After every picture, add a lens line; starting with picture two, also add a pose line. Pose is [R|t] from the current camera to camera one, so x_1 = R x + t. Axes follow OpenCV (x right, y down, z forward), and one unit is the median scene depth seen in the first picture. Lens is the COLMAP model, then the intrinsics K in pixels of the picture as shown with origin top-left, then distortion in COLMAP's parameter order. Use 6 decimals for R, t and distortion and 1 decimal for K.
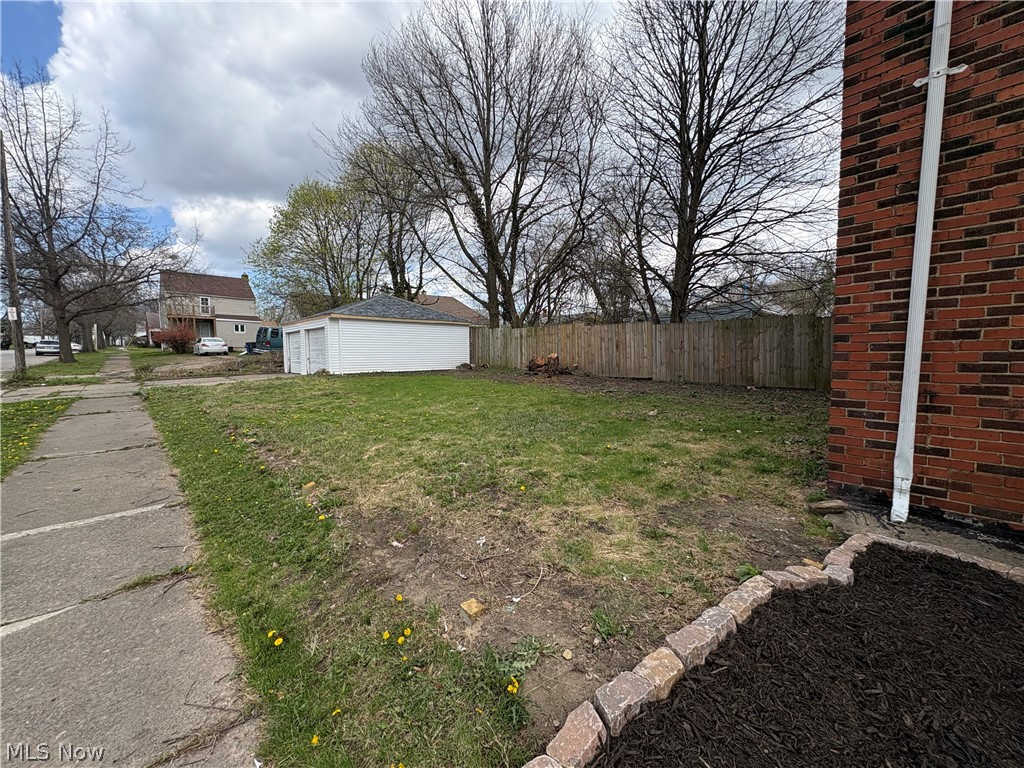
lens RADIAL K [[408.2, 0, 510.8], [0, 408.2, 384.5], [0, 0, 1]] dist [0.000168, 0.000696]
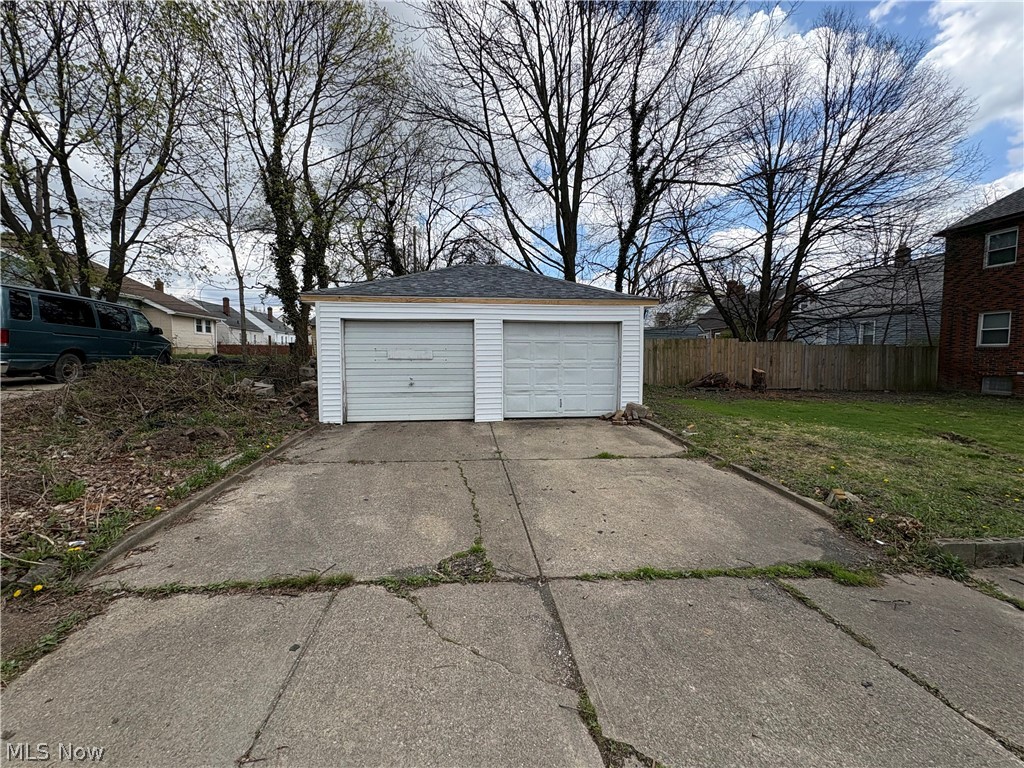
lens RADIAL K [[408.2, 0, 510.8], [0, 408.2, 384.5], [0, 0, 1]] dist [0.000168, 0.000696]
pose [[0.588980, -0.044158, 0.806941, -1.405134], [0.053811, 0.998433, 0.015360, -0.112424], [-0.806354, 0.034376, 0.590433, 1.186162]]
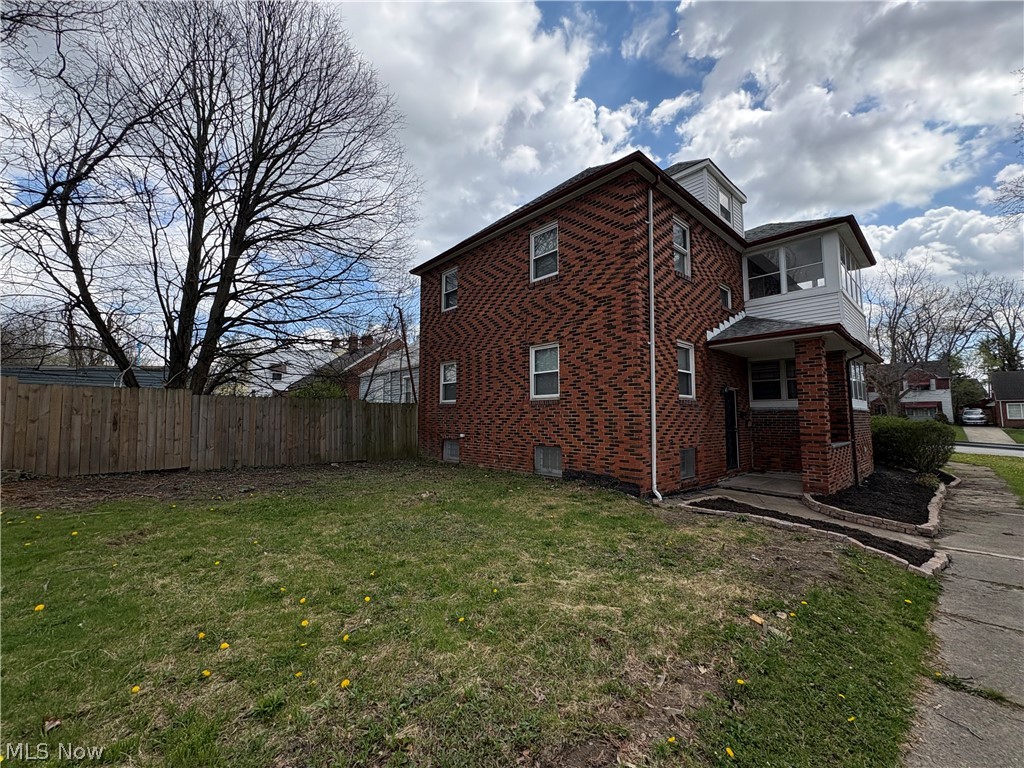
lens RADIAL K [[408.2, 0, 510.8], [0, 408.2, 384.5], [0, 0, 1]] dist [0.000168, 0.000696]
pose [[0.009670, 0.094927, 0.995437, -0.470077], [0.073753, 0.992705, -0.095383, -0.061707], [-0.997230, 0.074339, 0.002598, 0.503662]]
